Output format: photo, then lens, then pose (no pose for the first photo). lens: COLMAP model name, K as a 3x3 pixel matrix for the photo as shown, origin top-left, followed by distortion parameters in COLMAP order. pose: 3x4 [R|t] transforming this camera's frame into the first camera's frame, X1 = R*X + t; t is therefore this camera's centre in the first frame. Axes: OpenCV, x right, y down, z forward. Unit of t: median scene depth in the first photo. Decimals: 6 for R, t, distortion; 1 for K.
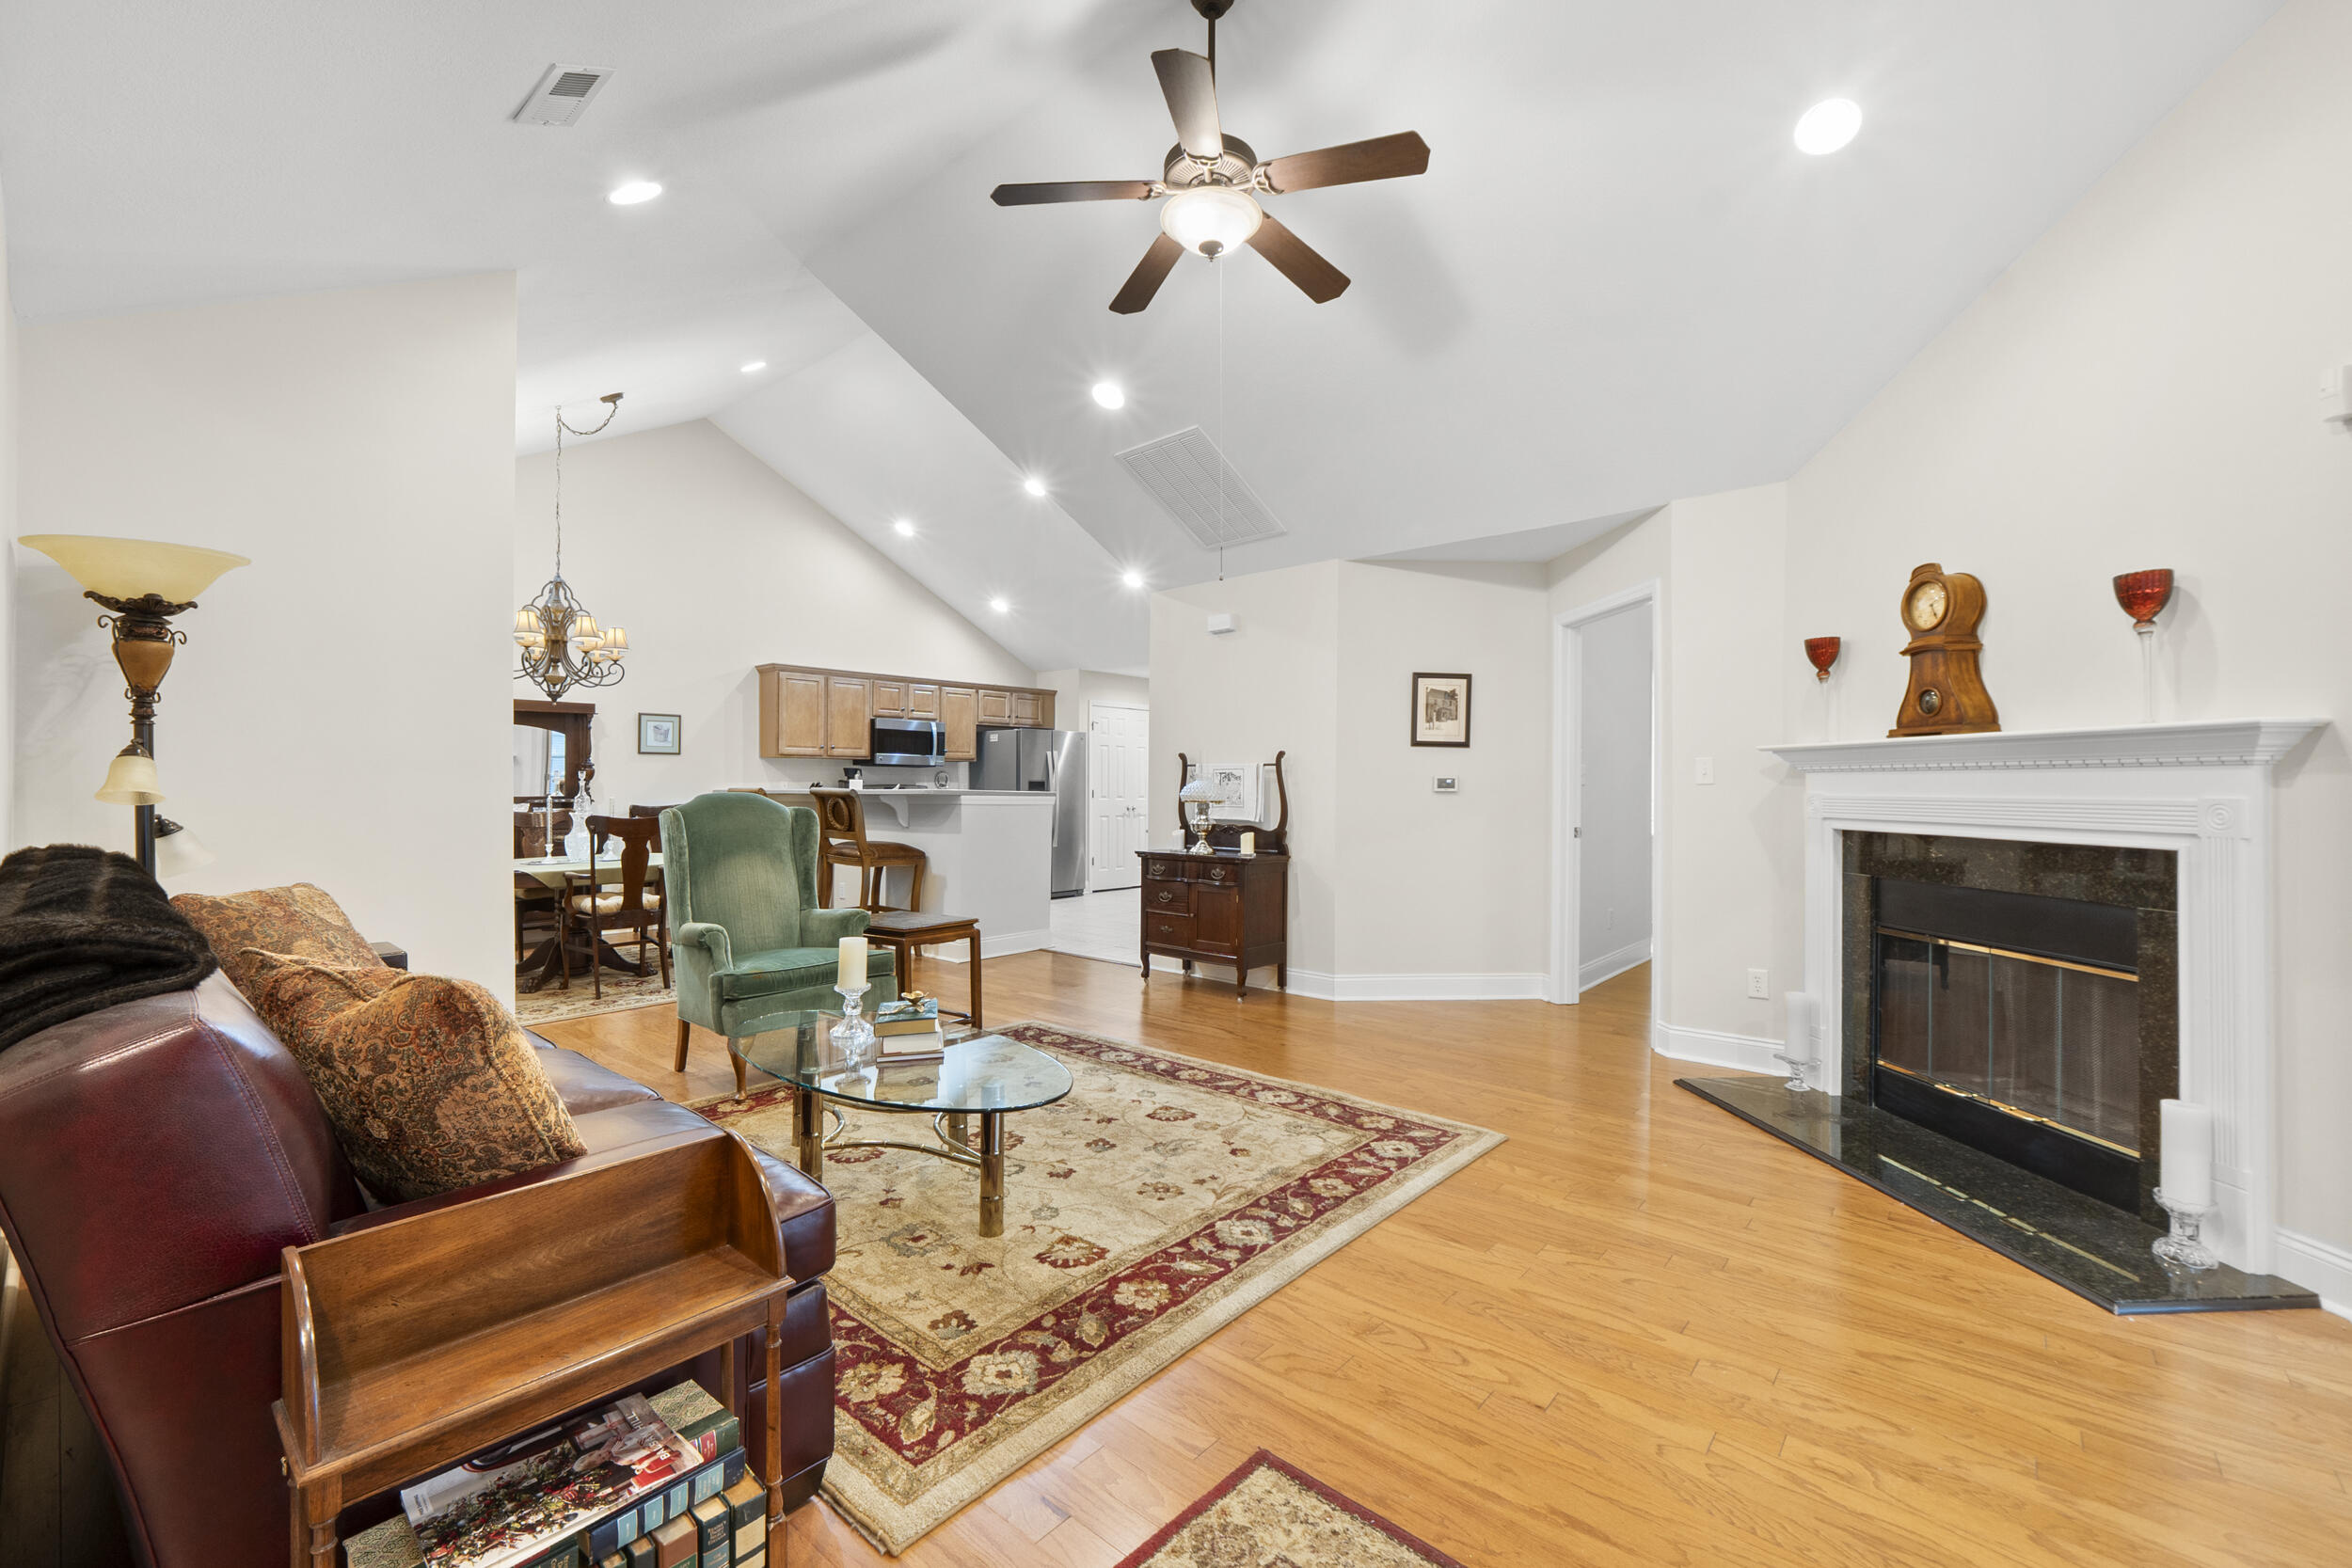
lens RADIAL K [[968.5, 0, 1167.2], [0, 968.5, 782.5], [0, 0, 1]] dist [0.000710, 0.000376]
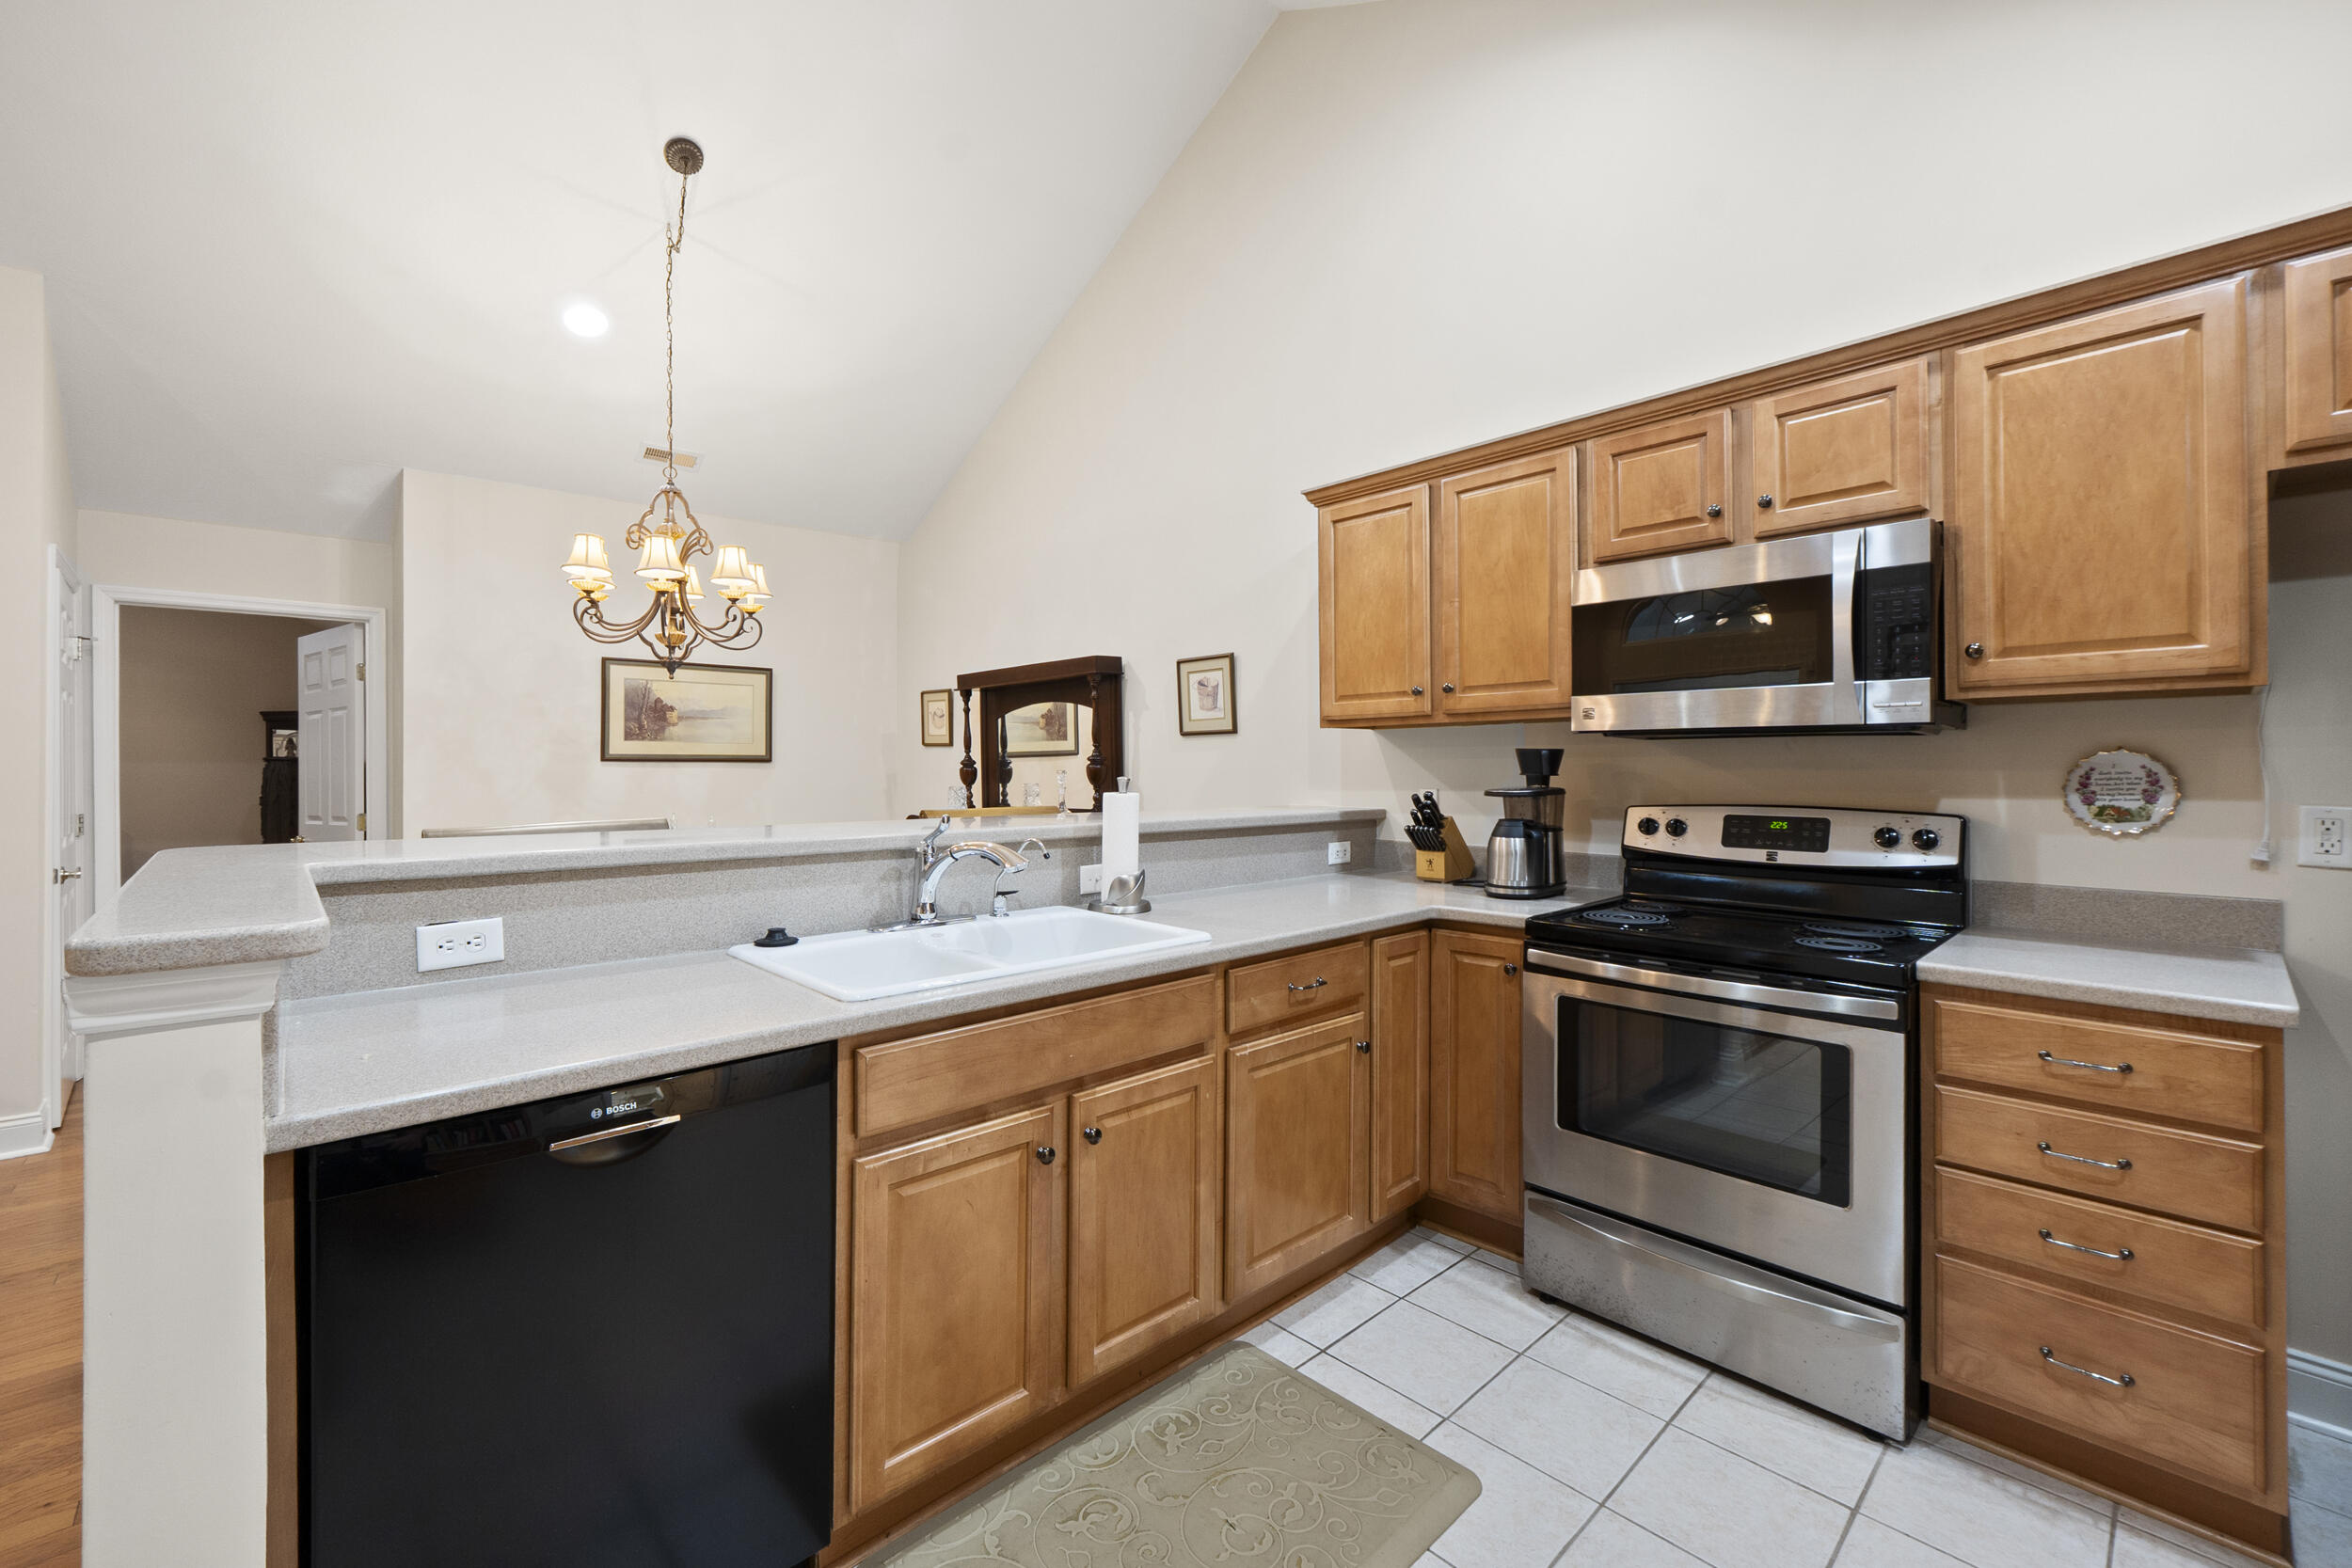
lens RADIAL K [[978.4, 0, 1181.0], [0, 978.4, 765.8], [0, 0, 1]] dist [0.000641, 0.000283]
pose [[-0.103038, -0.004853, -0.994666, 0.000515], [0.008623, 0.999946, -0.005772, -0.014006], [0.994640, -0.009171, -0.102990, 1.526755]]
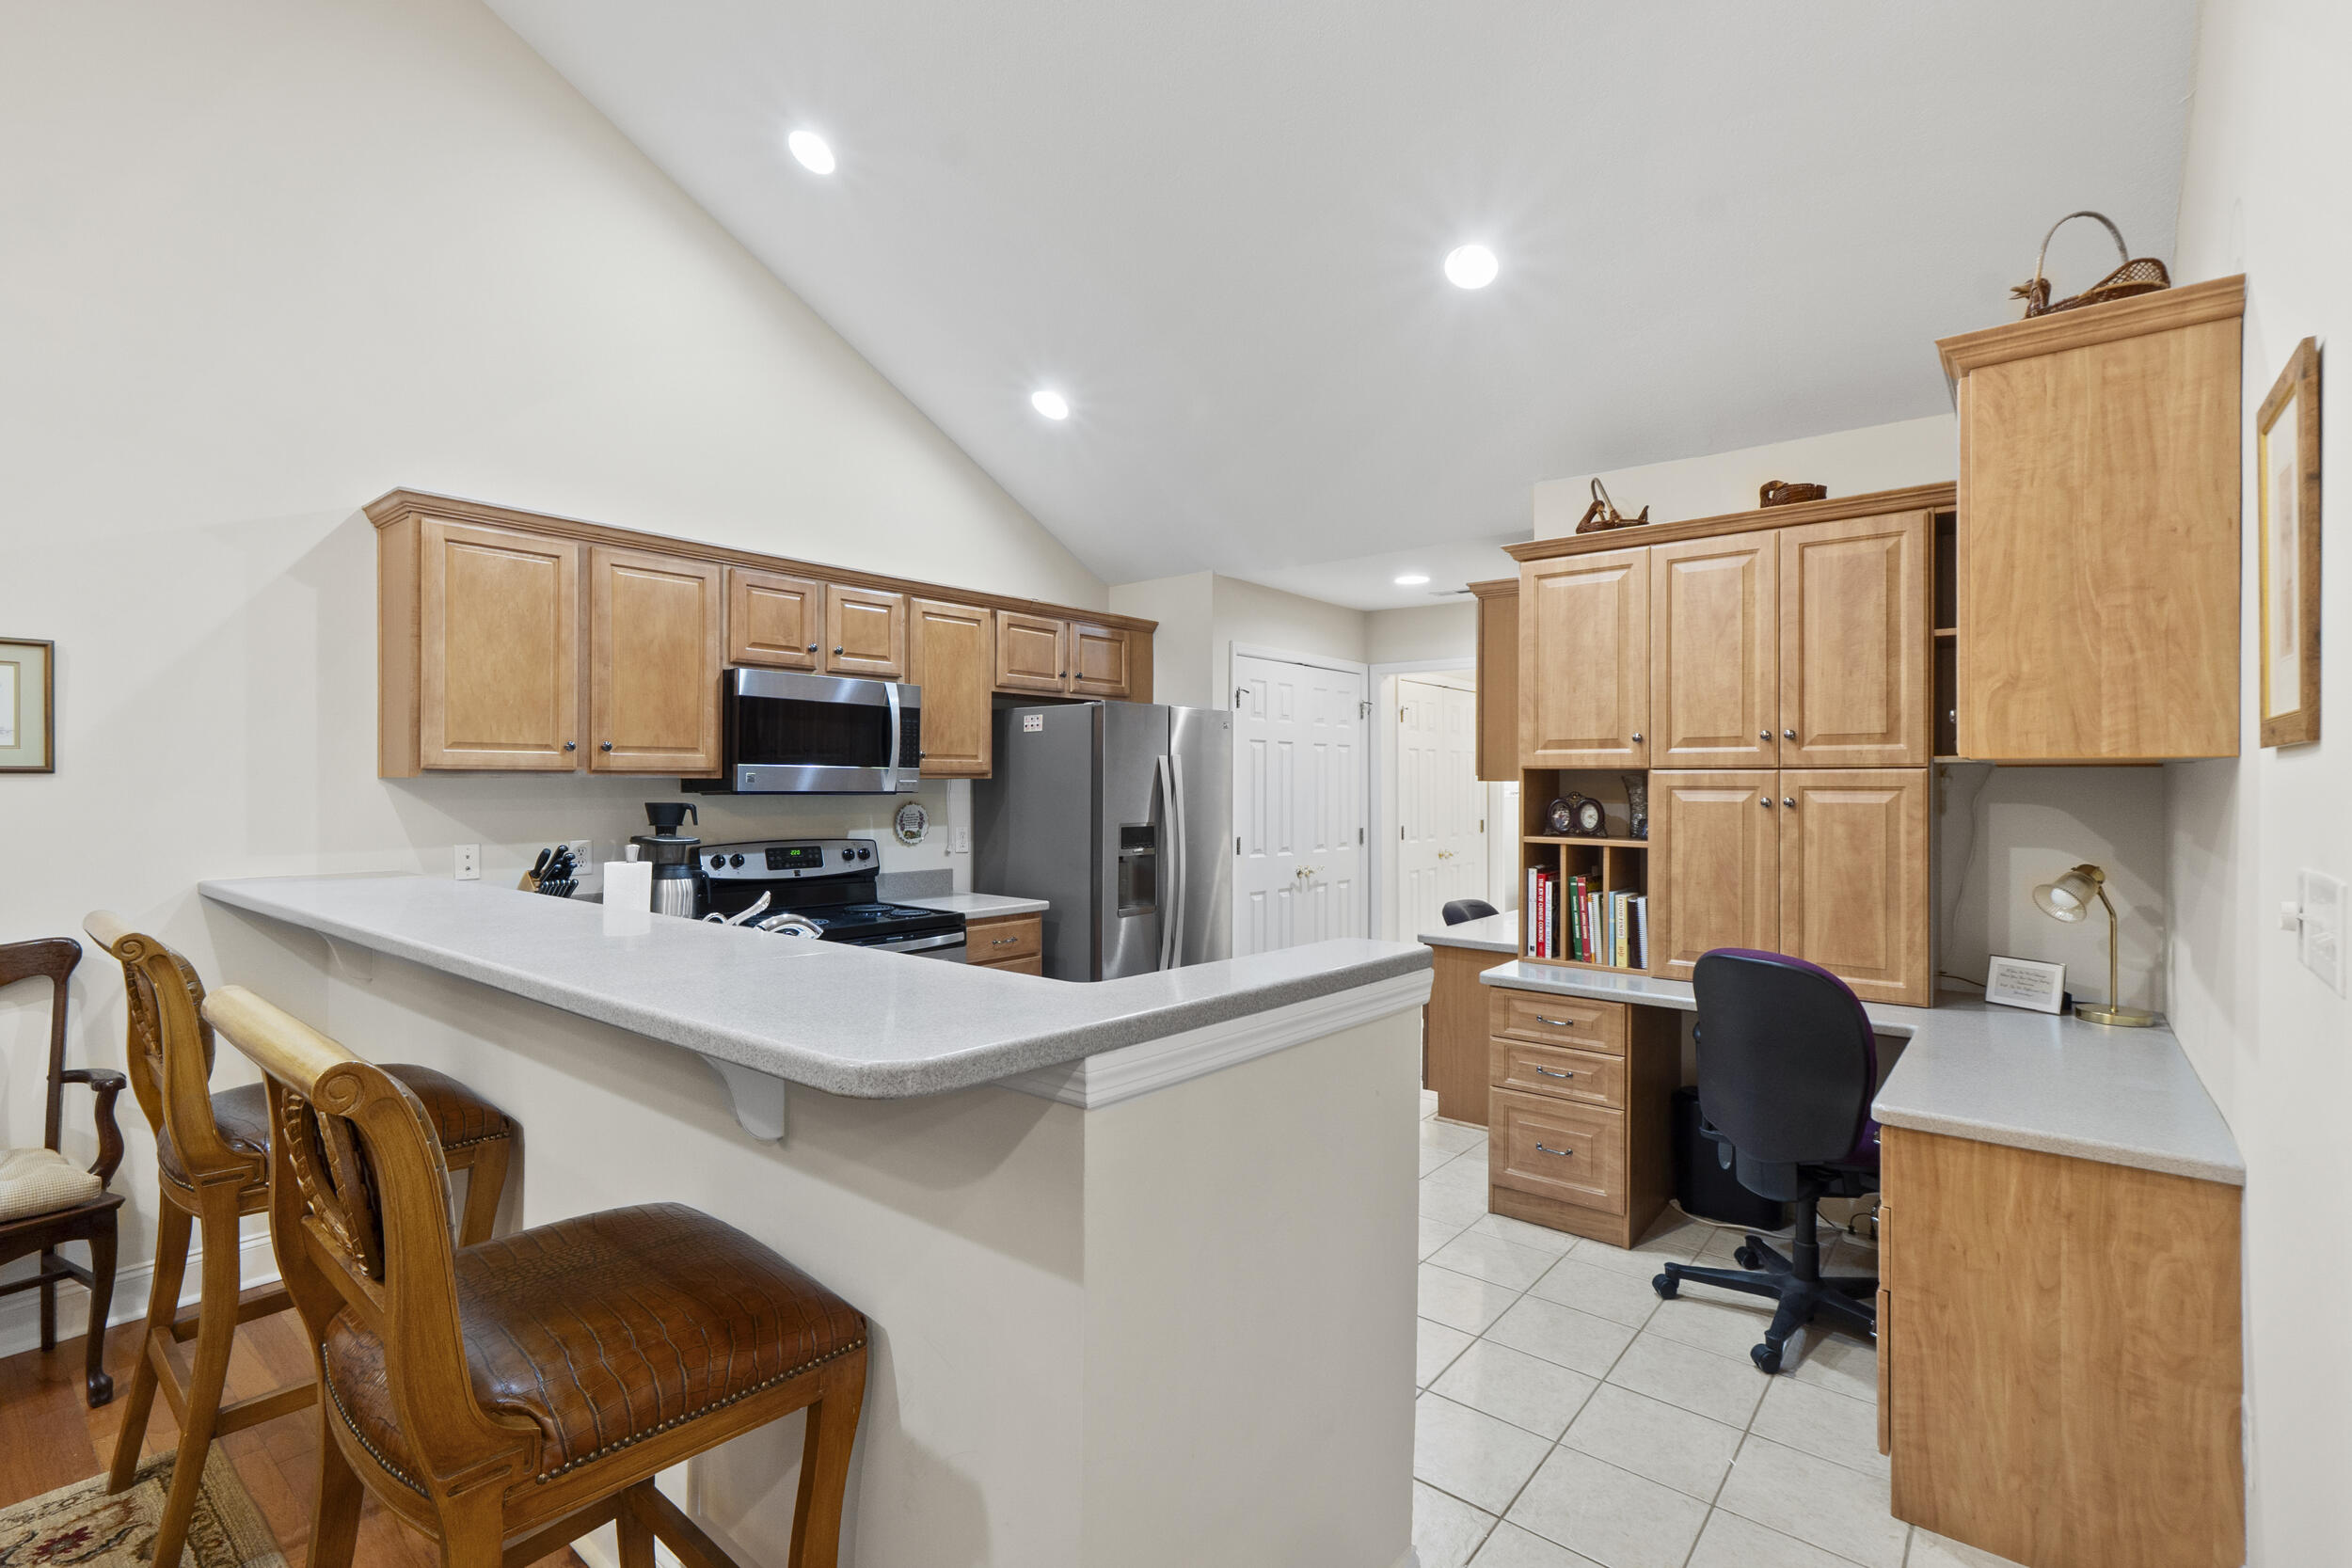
lens RADIAL K [[1058.9, 0, 1177.0], [0, 1058.9, 783.8], [0, 0, 1]] dist [-0.000708, 0.001009]
pose [[0.999328, 0.000430, 0.036648, -0.243748], [-0.000707, 0.999971, 0.007560, -0.042418], [-0.036643, -0.007581, 0.999300, 0.977880]]
